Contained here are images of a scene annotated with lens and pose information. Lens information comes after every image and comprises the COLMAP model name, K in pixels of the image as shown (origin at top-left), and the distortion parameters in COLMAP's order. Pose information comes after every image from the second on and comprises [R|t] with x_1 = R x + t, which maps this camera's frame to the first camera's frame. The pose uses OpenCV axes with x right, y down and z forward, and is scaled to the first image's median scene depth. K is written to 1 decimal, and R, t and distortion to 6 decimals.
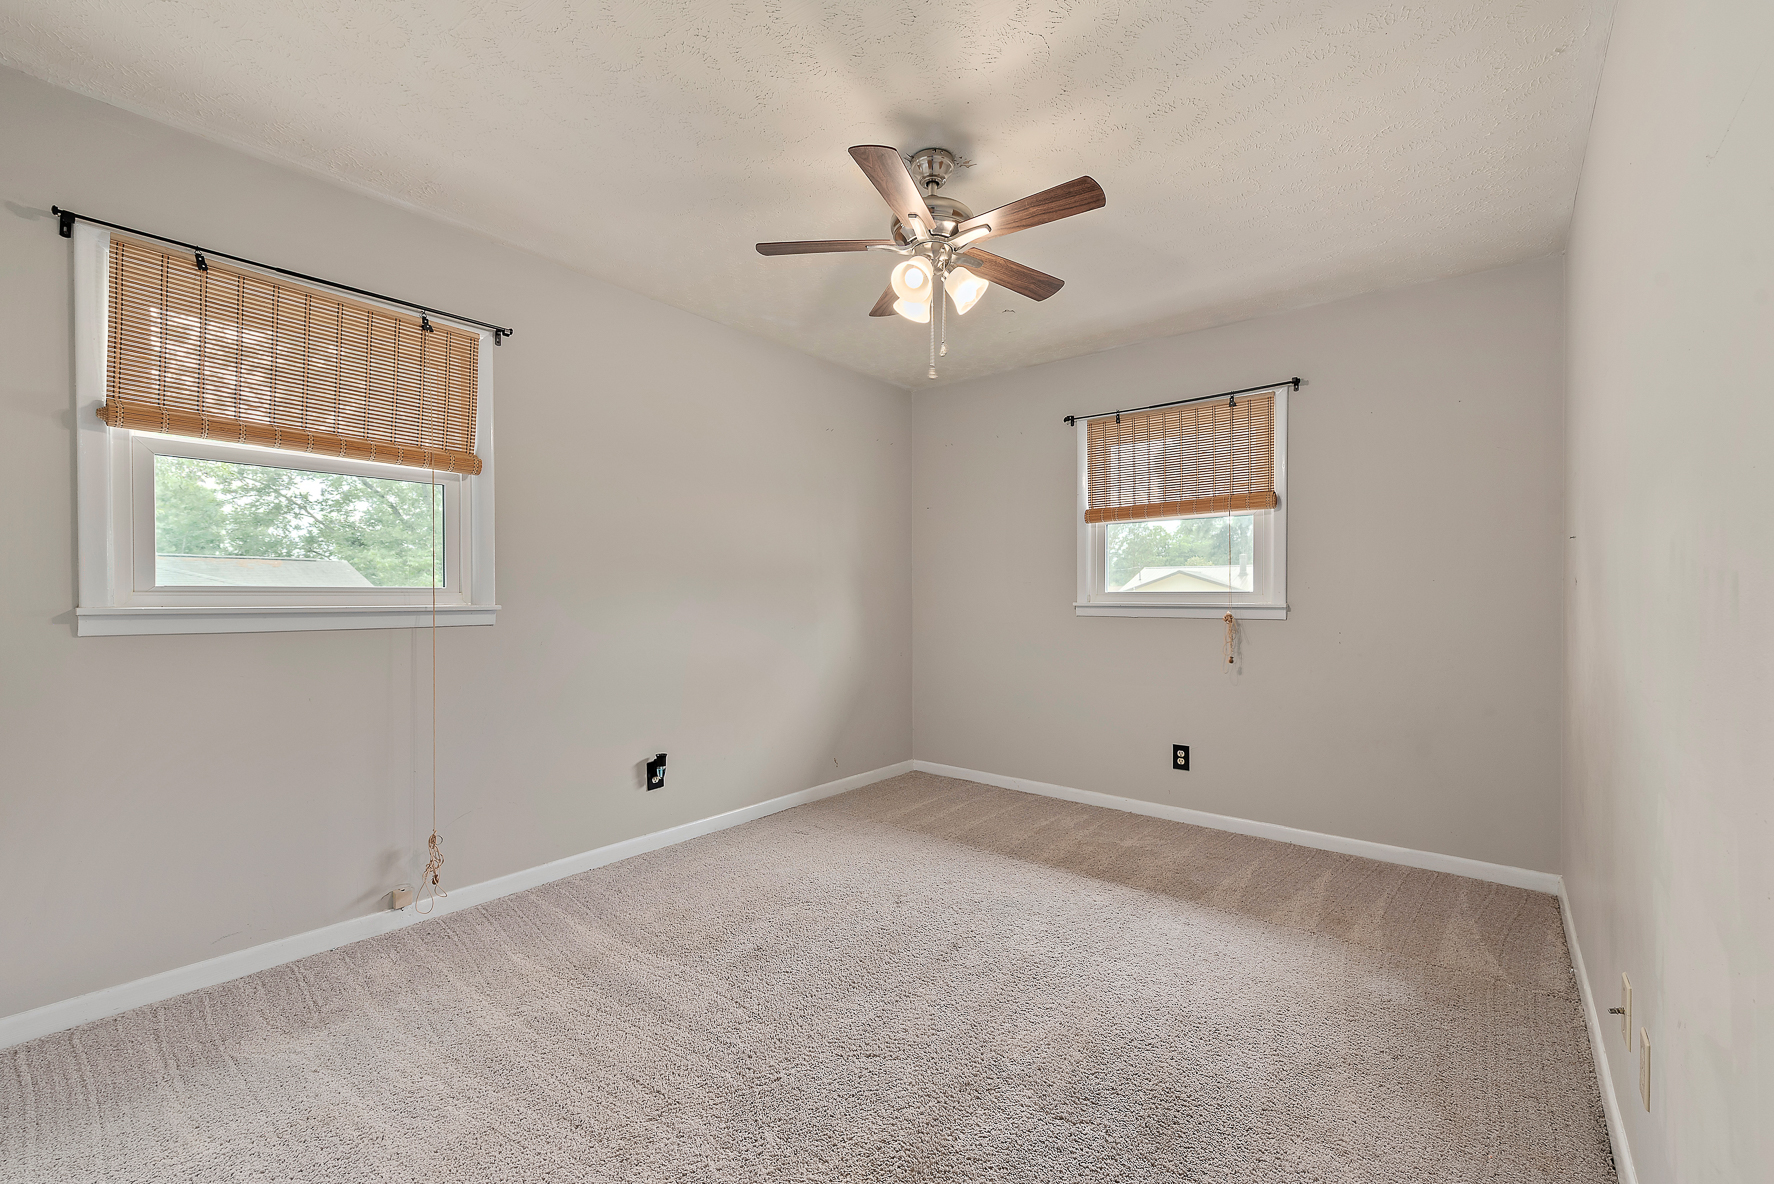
lens RADIAL K [[745.3, 0, 889.7], [0, 745.3, 606.8], [0, 0, 1]] dist [0.007785, -0.000444]
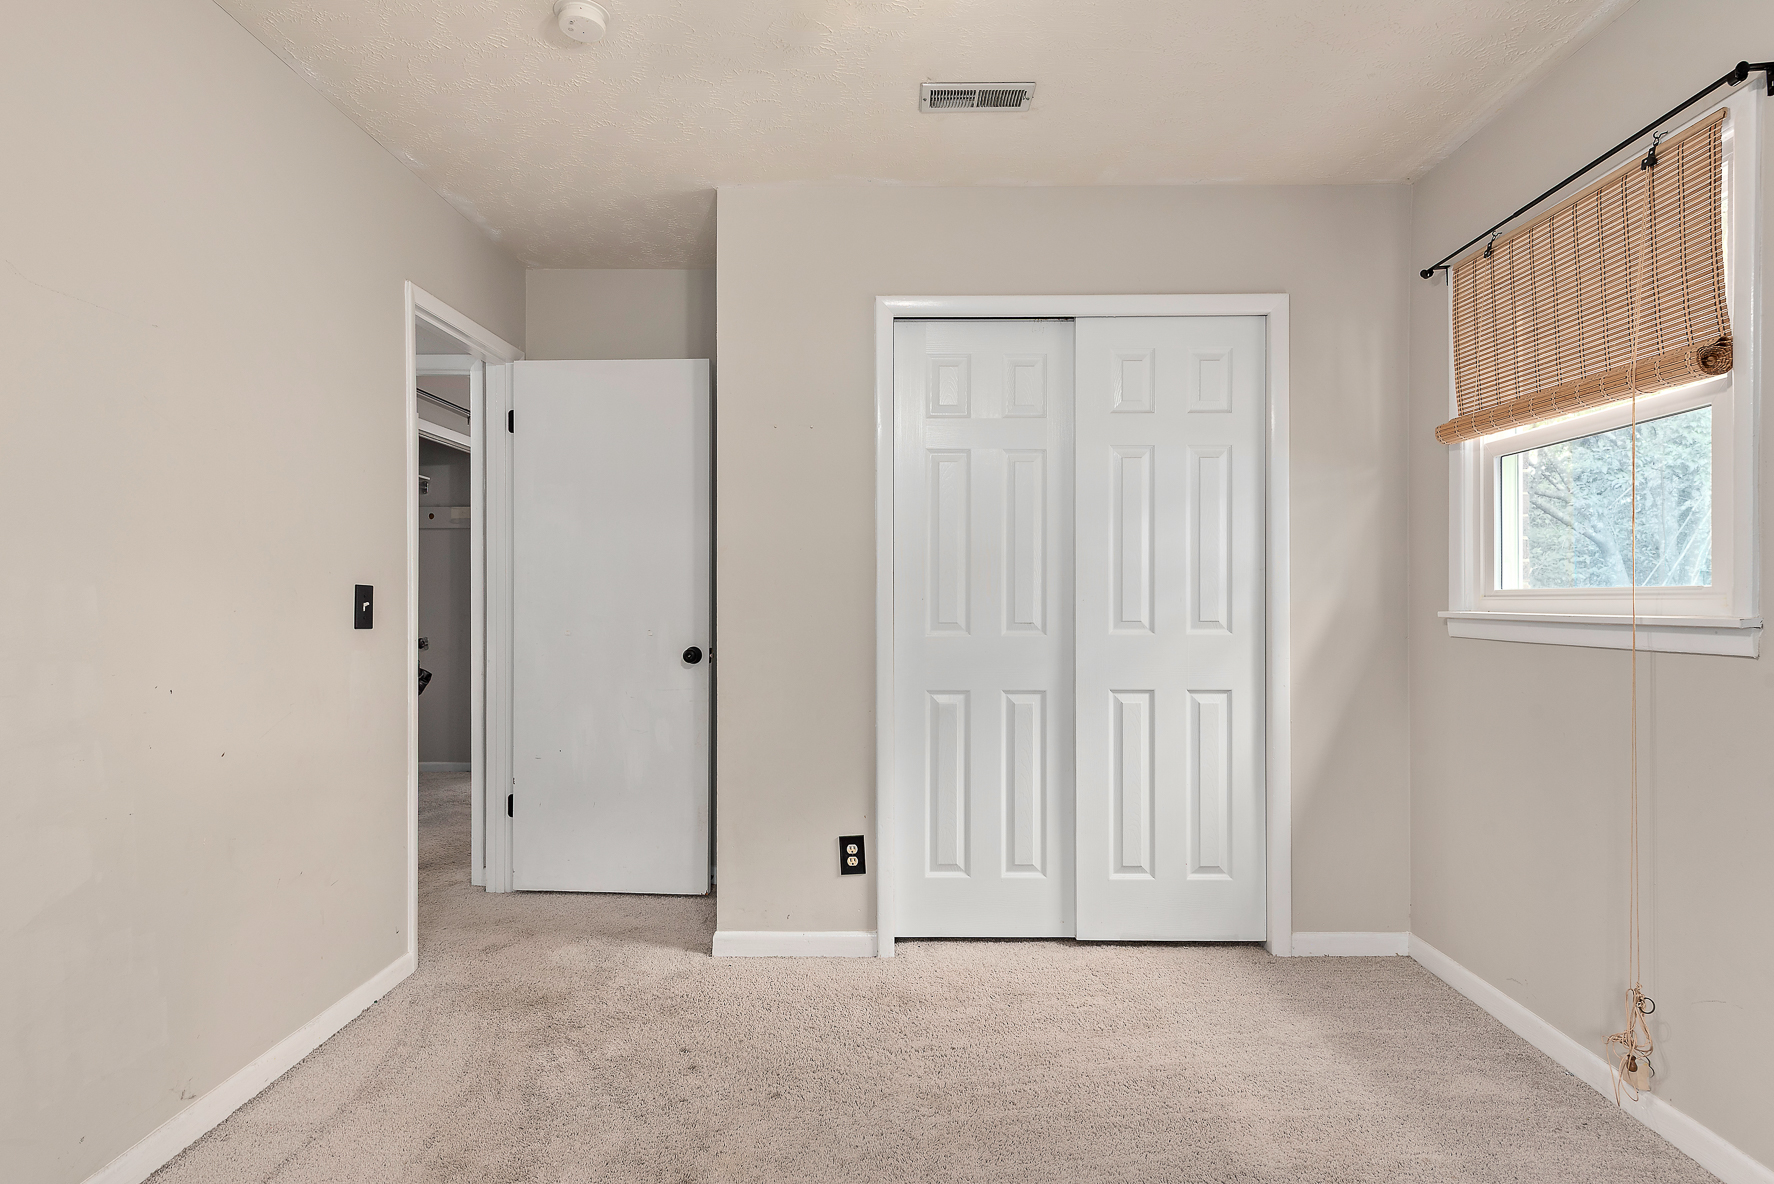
lens RADIAL K [[1011.7, 0, 887.0], [0, 1011.7, 592.0], [0, 0, 1]] dist [0.023540, 0.000070]
pose [[-0.786287, -0.002359, -0.617857, 0.414120], [-0.000186, 0.999994, -0.003582, -0.018701], [0.617862, -0.002701, -0.786282, 1.343517]]
